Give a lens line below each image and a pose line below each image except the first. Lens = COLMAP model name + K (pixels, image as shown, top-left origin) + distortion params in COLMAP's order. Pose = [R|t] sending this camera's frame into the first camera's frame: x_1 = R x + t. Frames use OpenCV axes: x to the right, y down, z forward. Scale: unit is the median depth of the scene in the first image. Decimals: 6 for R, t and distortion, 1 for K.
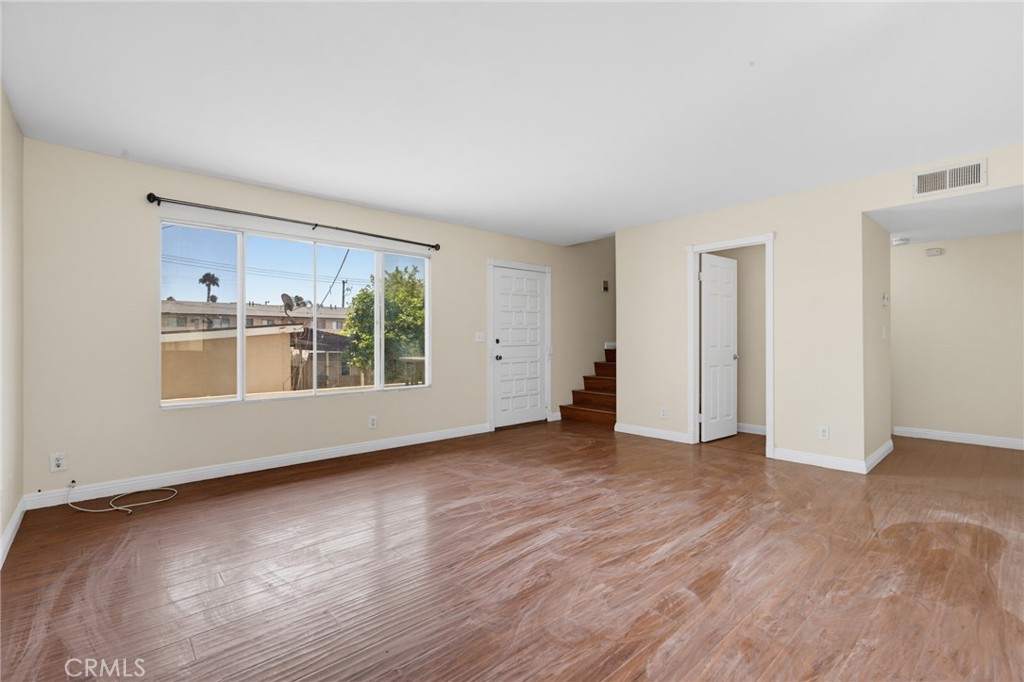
lens RADIAL K [[463.7, 0, 511.9], [0, 463.7, 341.7], [0, 0, 1]] dist [0.000178, 0.000001]
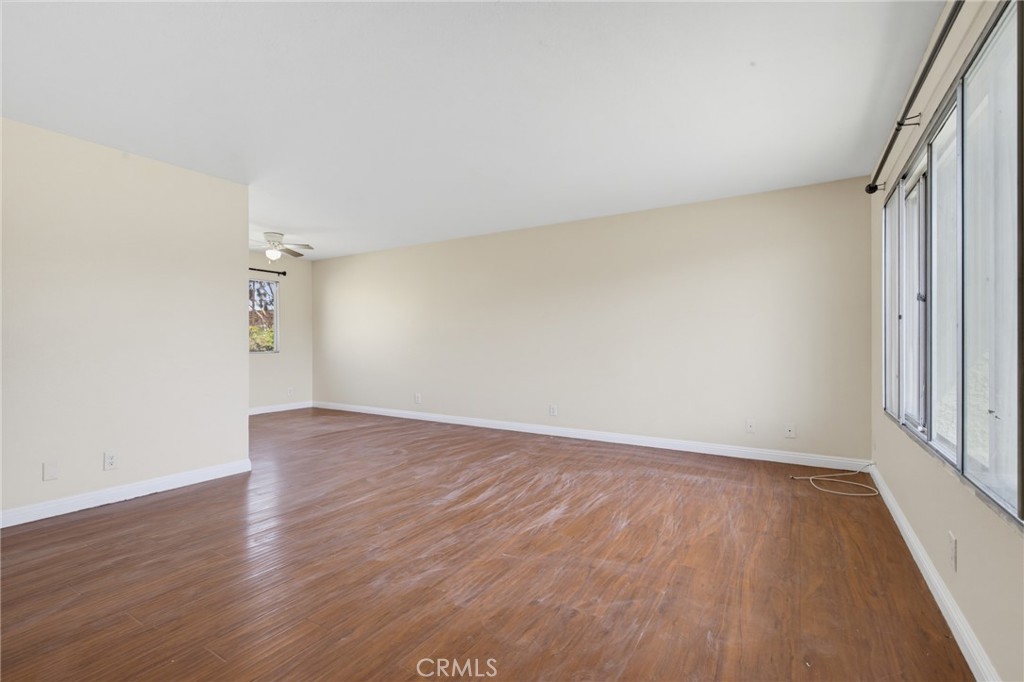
lens RADIAL K [[463.7, 0, 512.1], [0, 463.7, 342.4], [0, 0, 1]] dist [0.000178, 0.000001]
pose [[-0.961354, 0.006294, -0.275244, 0.226554], [0.006482, 0.999979, 0.000227, 0.003146], [0.275239, -0.001566, -0.961374, 1.935137]]
